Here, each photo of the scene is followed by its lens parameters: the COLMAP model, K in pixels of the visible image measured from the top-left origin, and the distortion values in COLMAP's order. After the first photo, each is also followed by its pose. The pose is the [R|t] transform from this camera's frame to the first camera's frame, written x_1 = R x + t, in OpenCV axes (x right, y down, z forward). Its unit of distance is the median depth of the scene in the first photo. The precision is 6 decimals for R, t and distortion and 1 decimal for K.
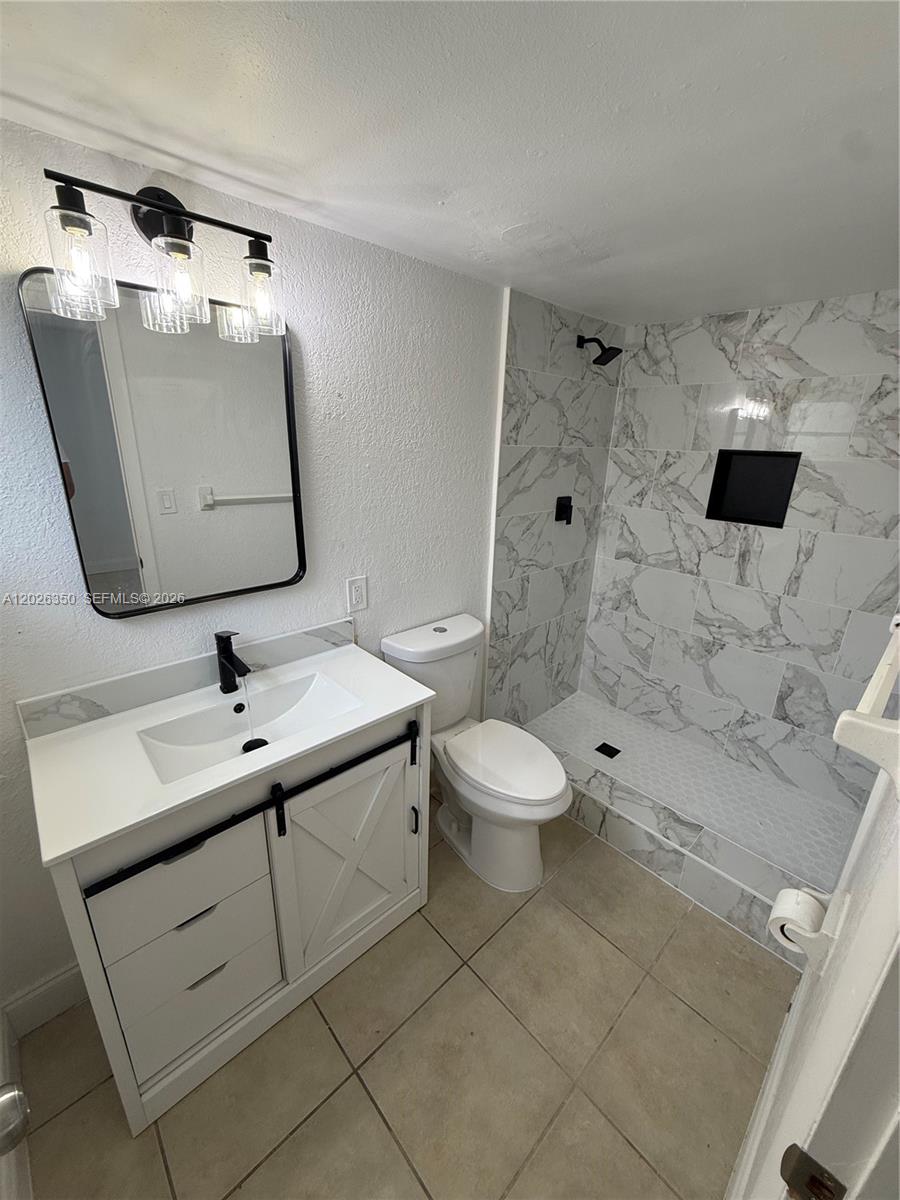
lens RADIAL K [[480.5, 0, 450.0], [0, 480.5, 600.0], [0, 0, 1]] dist [-0.001085, -0.000080]
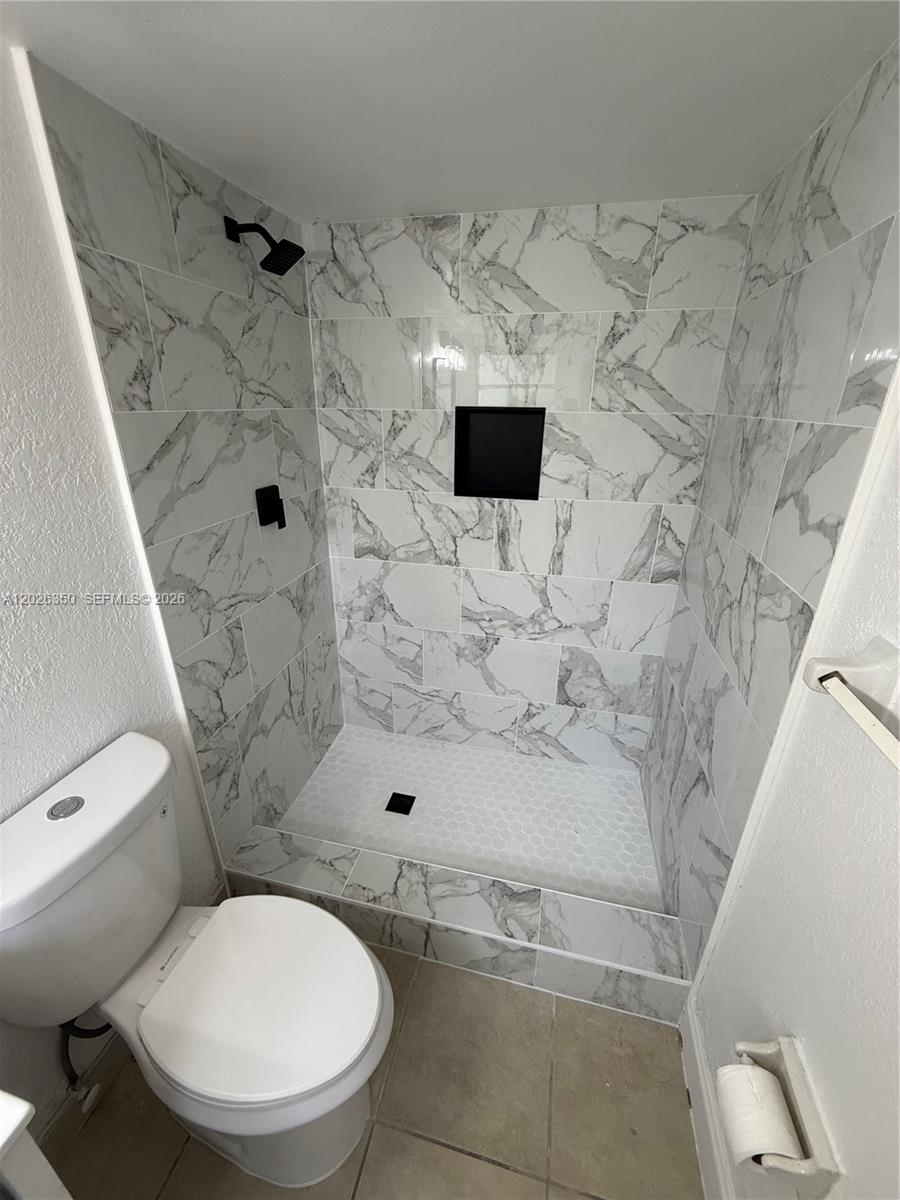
lens RADIAL K [[480.5, 0, 450.0], [0, 480.5, 600.0], [0, 0, 1]] dist [-0.001085, -0.000080]
pose [[0.838172, -0.229066, 0.494972, 0.093554], [0.188351, 0.973263, 0.131465, -0.110218], [-0.511852, -0.016962, 0.858906, 0.323776]]
